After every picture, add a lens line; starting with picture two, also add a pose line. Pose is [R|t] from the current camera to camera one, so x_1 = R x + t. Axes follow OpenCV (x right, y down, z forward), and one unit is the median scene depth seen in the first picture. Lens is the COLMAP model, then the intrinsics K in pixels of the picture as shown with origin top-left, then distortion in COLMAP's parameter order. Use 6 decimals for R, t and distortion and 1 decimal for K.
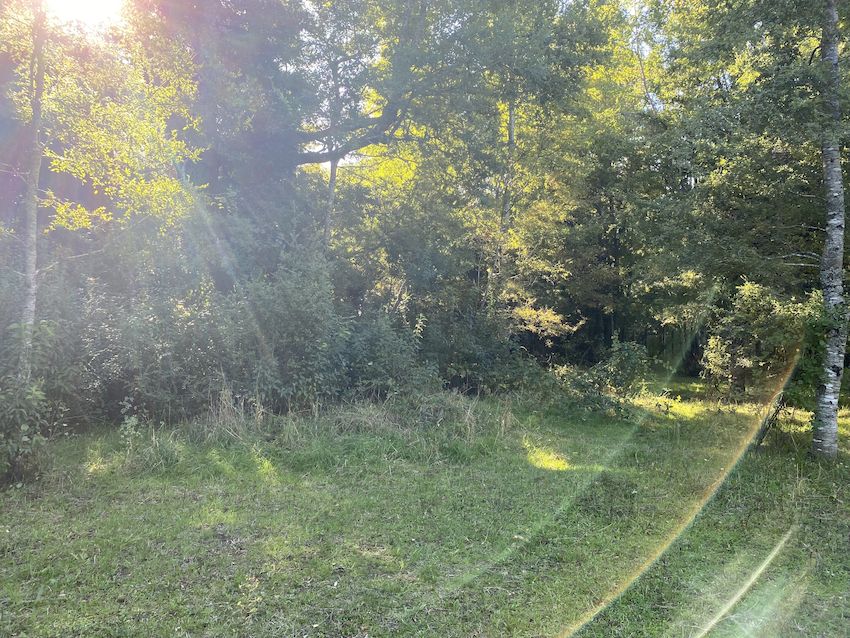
lens RADIAL K [[633.9, 0, 424.0], [0, 633.9, 319.2], [0, 0, 1]] dist [0.005960, 0.000025]
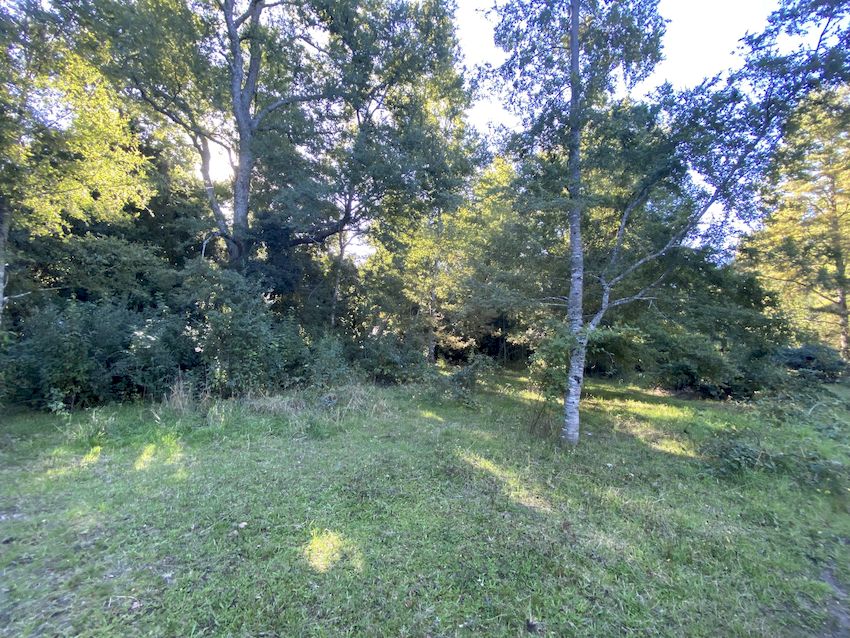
lens RADIAL K [[338.8, 0, 419.2], [0, 338.8, 317.0], [0, 0, 1]] dist [-0.027709, -0.001875]
pose [[0.999274, 0.019711, -0.032591, 0.145119], [-0.021715, 0.997818, -0.062348, -0.001457], [0.031291, 0.063010, 0.997522, 0.107085]]
